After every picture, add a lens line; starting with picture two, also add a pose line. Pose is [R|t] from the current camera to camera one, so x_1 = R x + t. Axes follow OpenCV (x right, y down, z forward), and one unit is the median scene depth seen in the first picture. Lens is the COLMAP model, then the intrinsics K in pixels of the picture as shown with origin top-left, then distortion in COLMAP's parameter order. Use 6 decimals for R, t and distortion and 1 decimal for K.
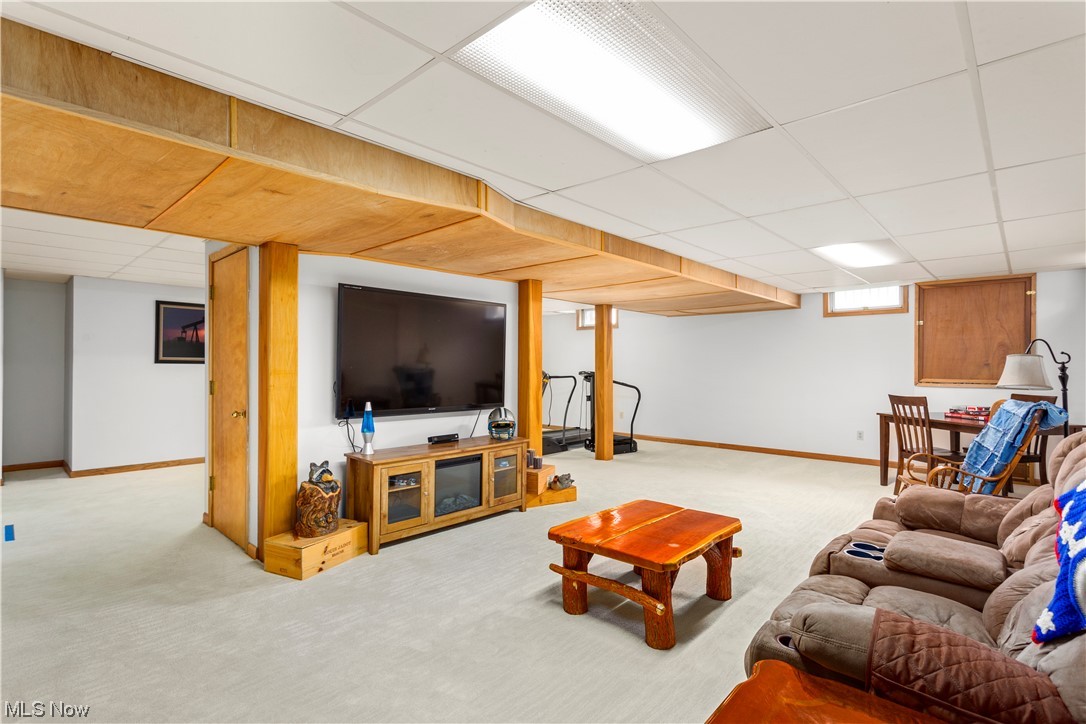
lens RADIAL K [[530.0, 0, 546.5], [0, 530.0, 365.4], [0, 0, 1]] dist [0.000657, 0.000182]
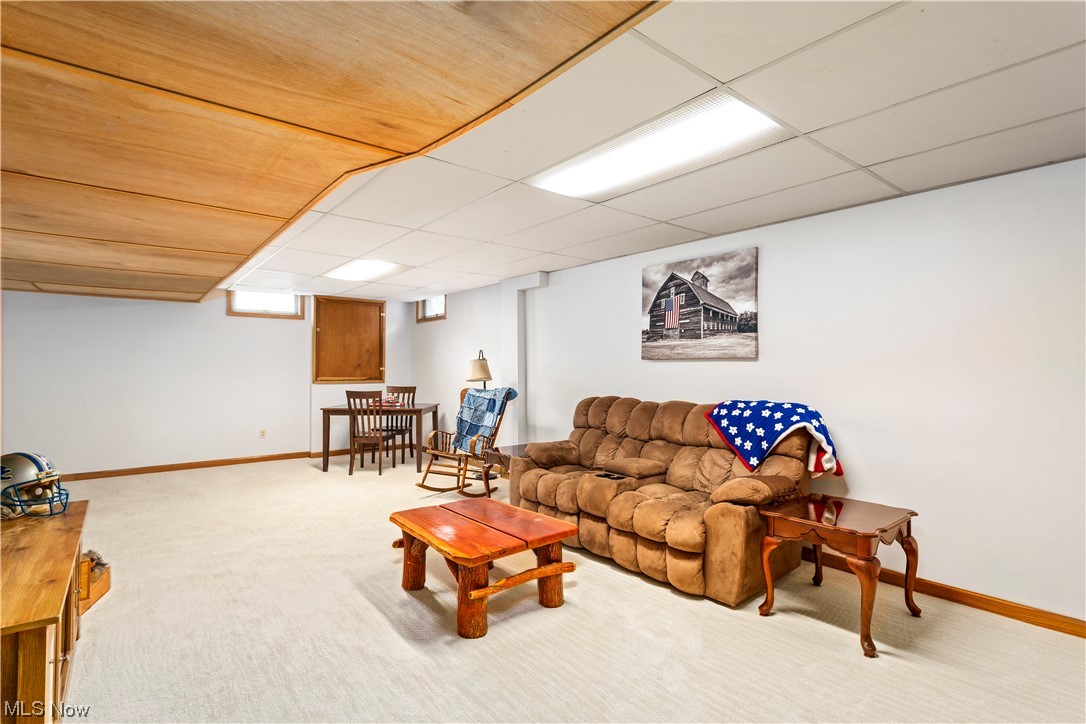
lens RADIAL K [[530.0, 0, 546.7], [0, 530.0, 352.8], [0, 0, 1]] dist [0.000657, 0.000182]
pose [[0.147772, 0.026635, 0.988663, -0.445519], [0.001306, 0.999631, -0.027125, 0.002793], [-0.989021, 0.005299, 0.147683, 0.392801]]
